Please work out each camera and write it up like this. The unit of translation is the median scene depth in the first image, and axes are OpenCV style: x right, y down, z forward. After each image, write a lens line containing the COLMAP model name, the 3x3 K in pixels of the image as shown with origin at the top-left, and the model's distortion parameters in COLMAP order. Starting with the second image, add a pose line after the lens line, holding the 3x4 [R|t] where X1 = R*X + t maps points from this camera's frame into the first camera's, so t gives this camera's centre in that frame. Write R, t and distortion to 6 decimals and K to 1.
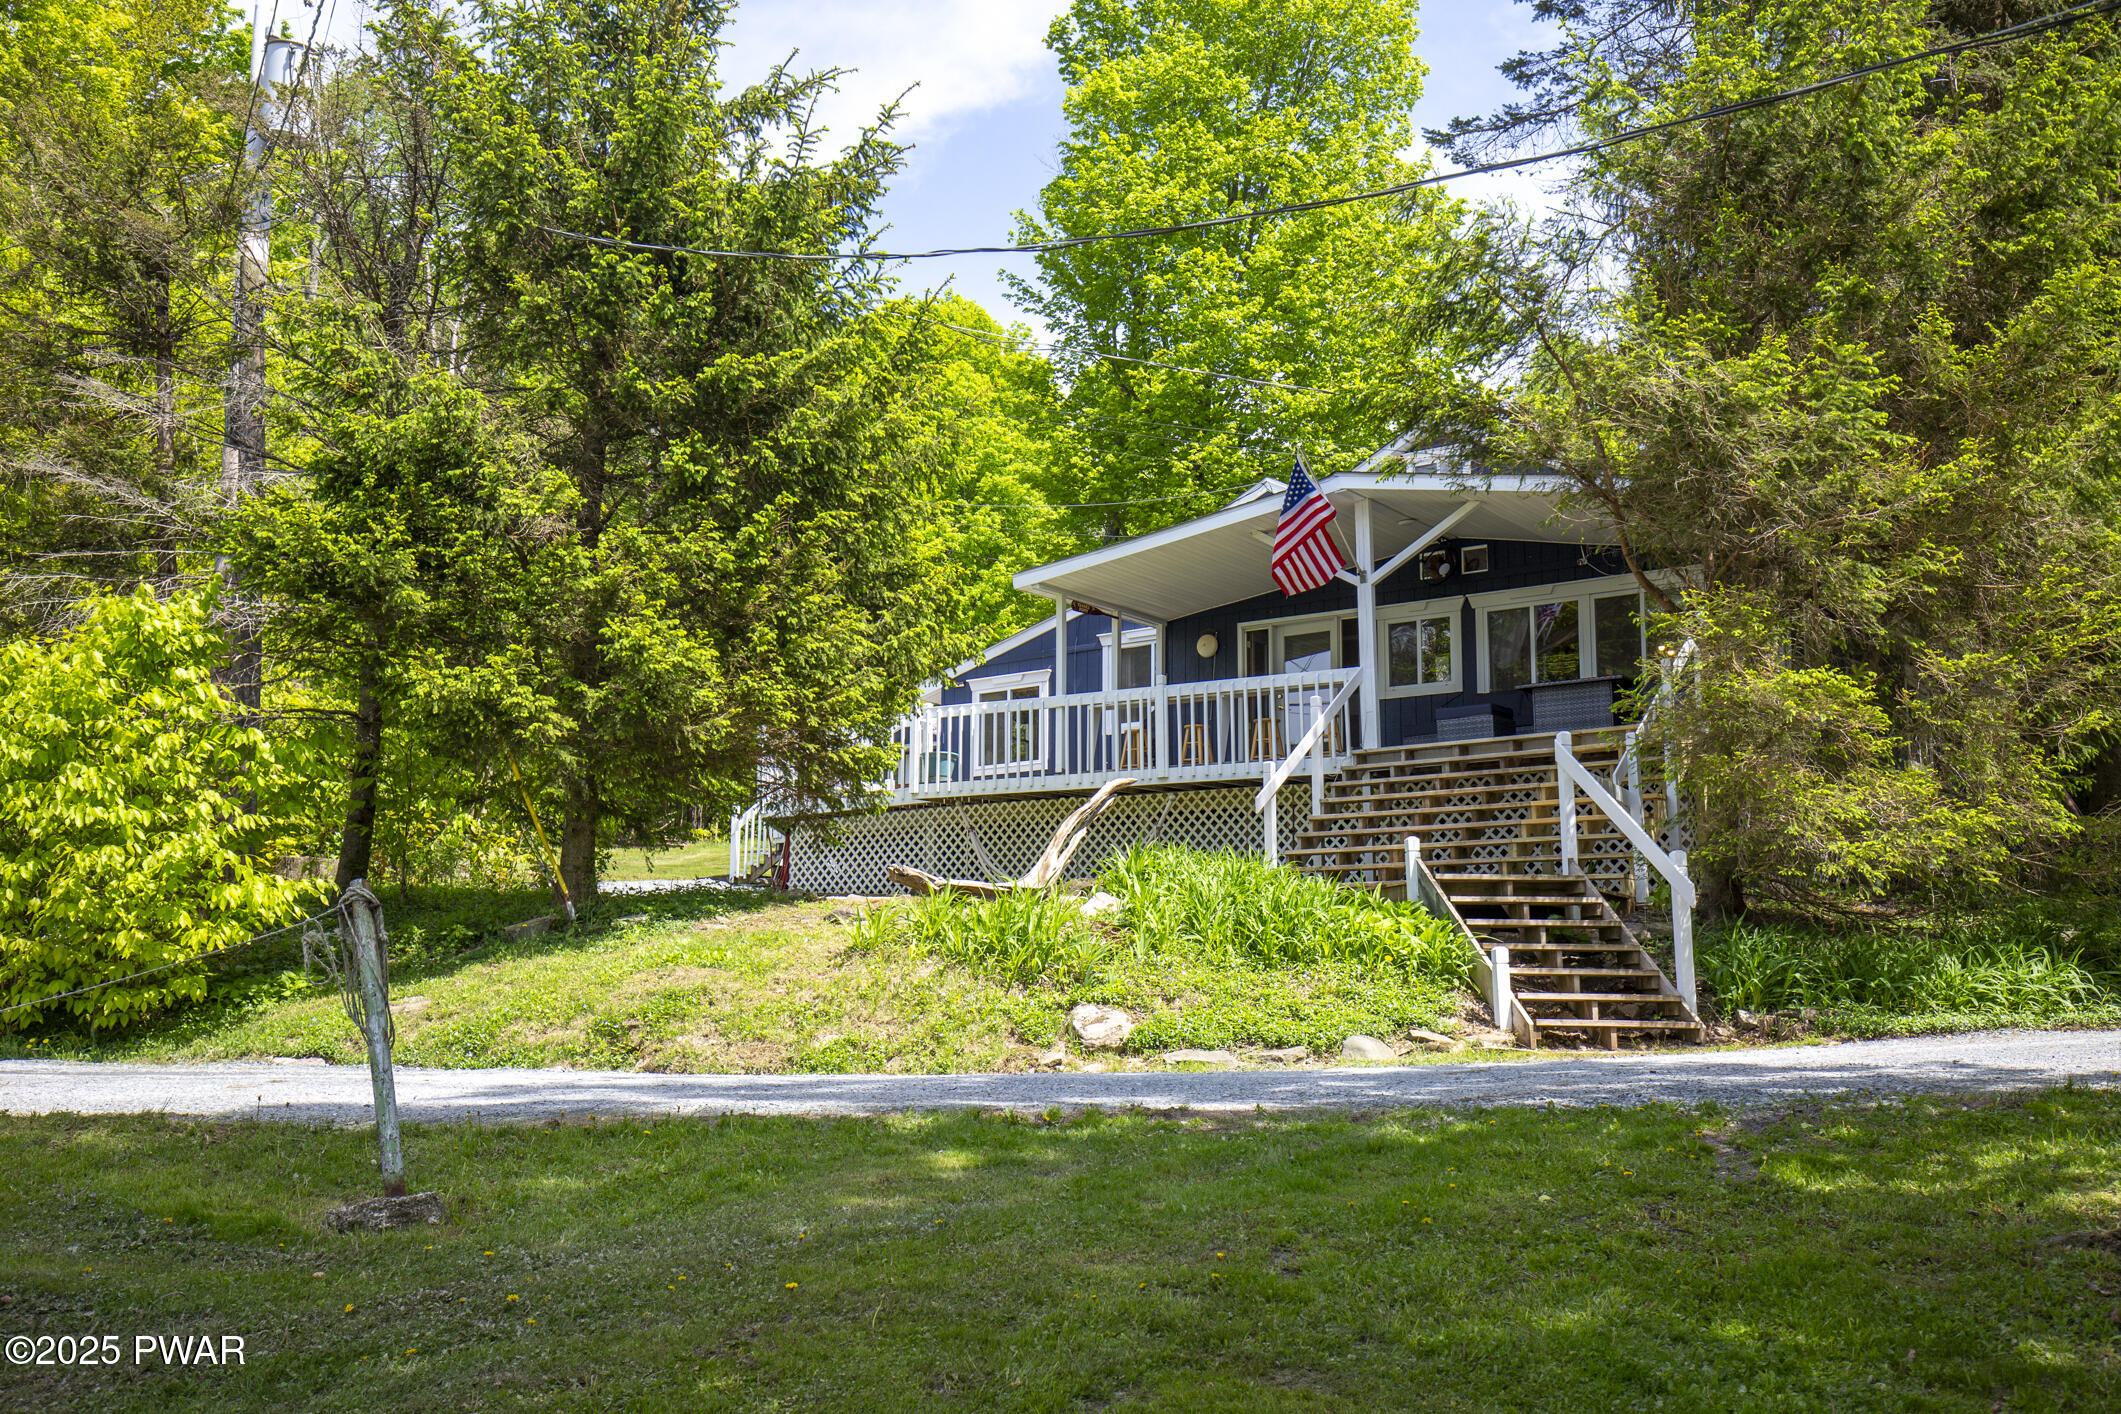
lens RADIAL K [[2200.3, 0, 1060.5], [0, 2200.3, 707.0], [0, 0, 1]] dist [0.016367, 0.016430]
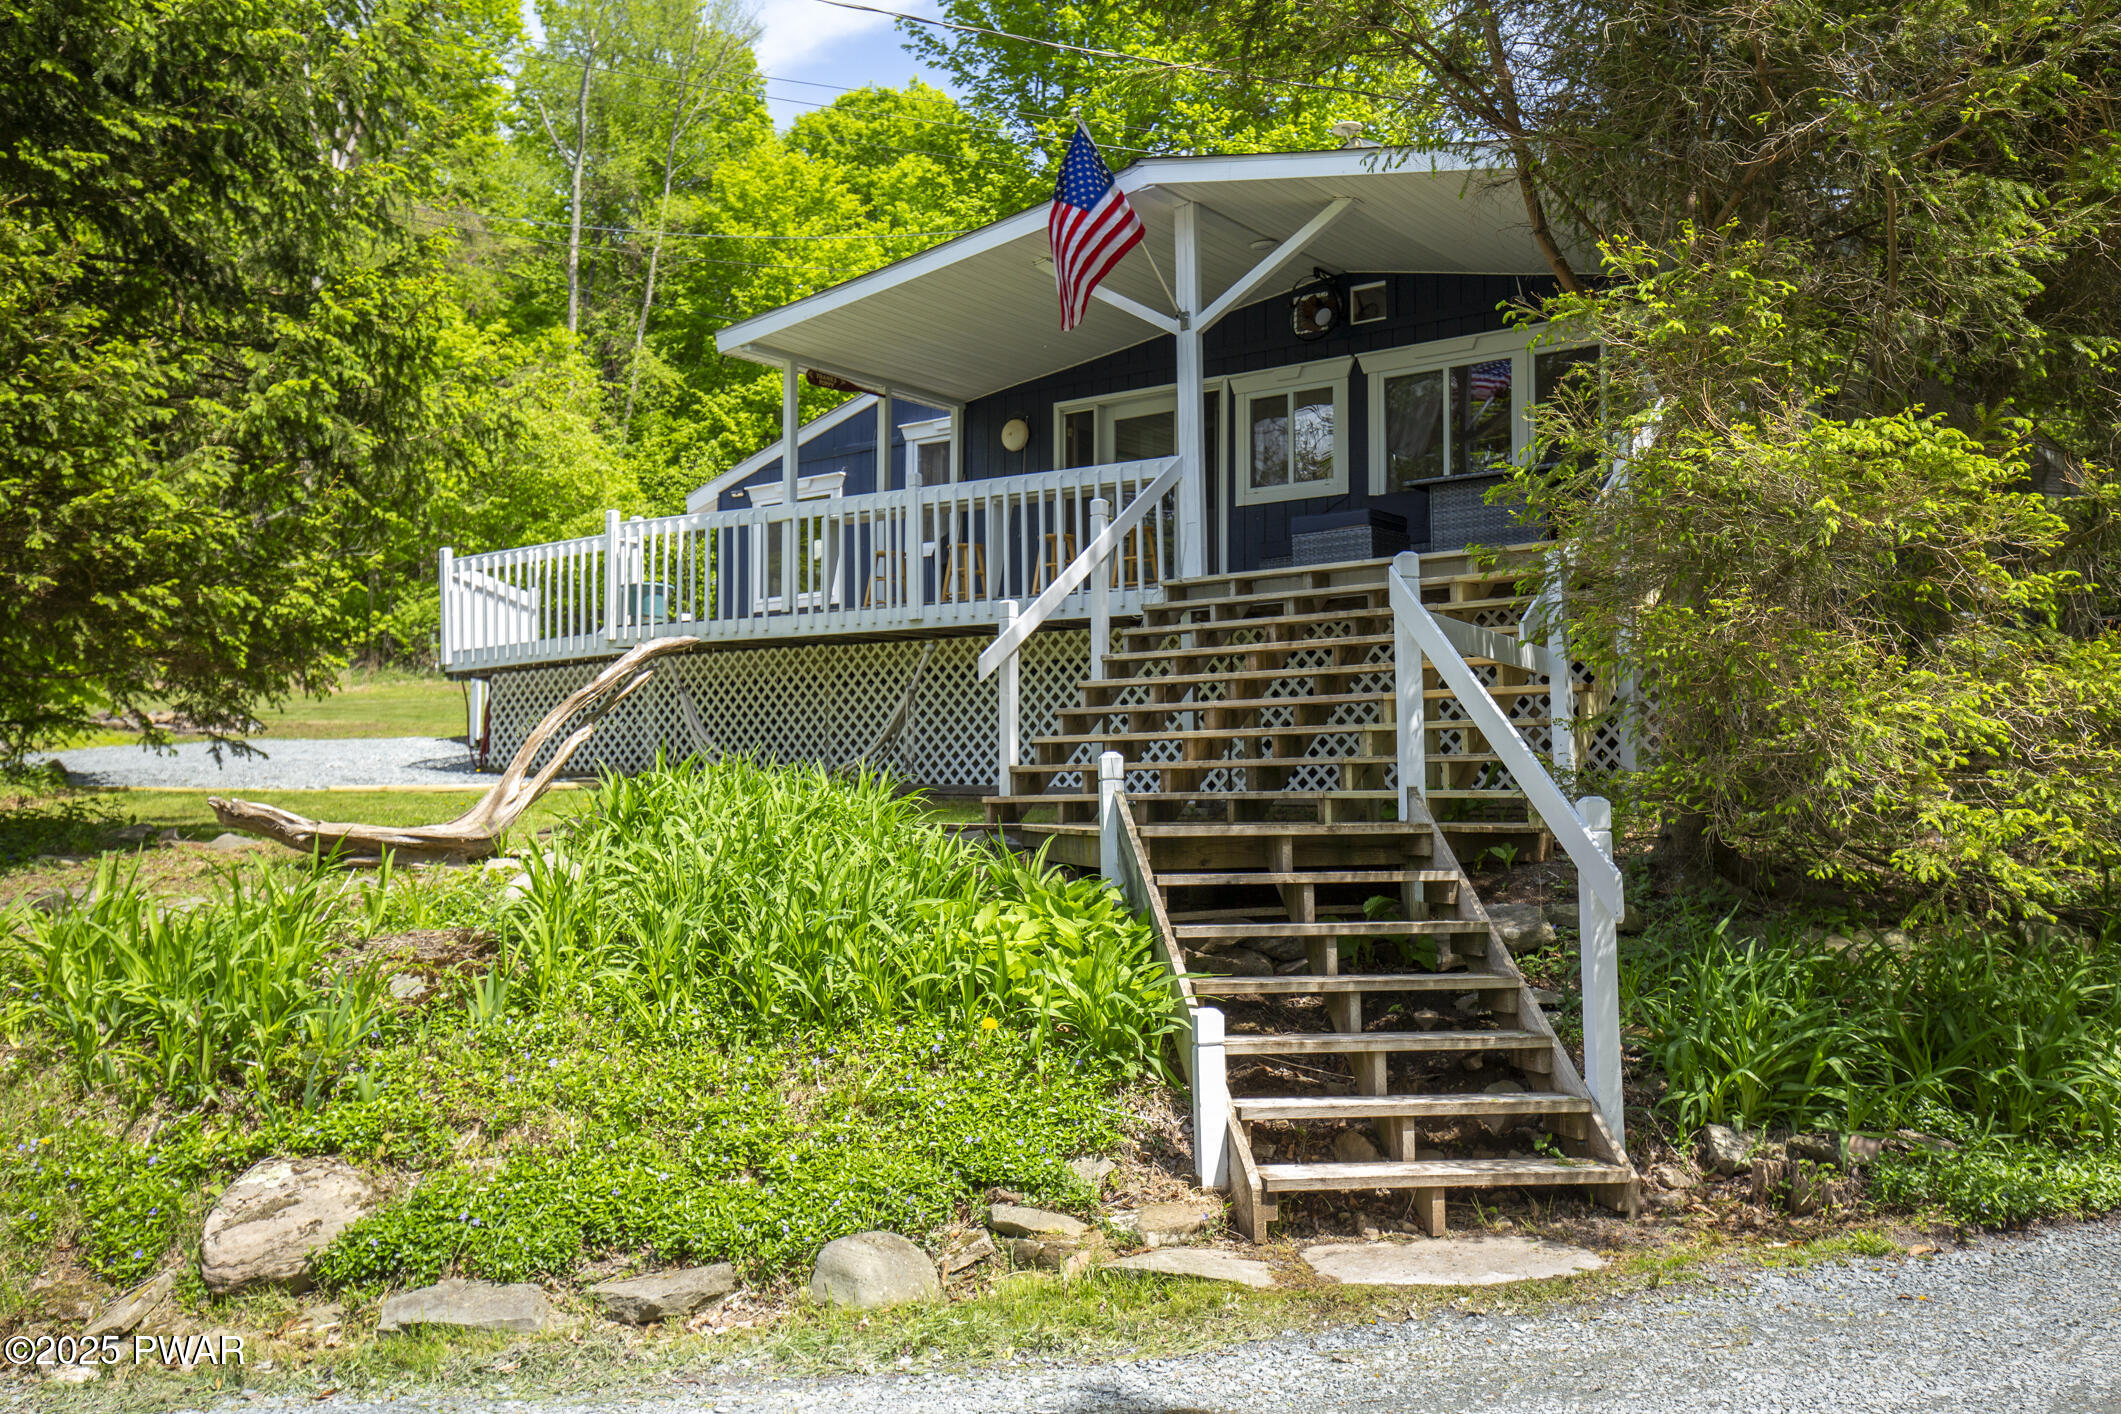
lens RADIAL K [[2032.1, 0, 1060.5], [0, 2032.1, 707.0], [0, 0, 1]] dist [-0.017597, -0.016671]
pose [[0.999473, -0.005708, -0.031959, 0.128046], [0.008528, 0.996013, 0.088796, 0.003016], [0.031325, -0.089021, 0.995537, 0.399337]]
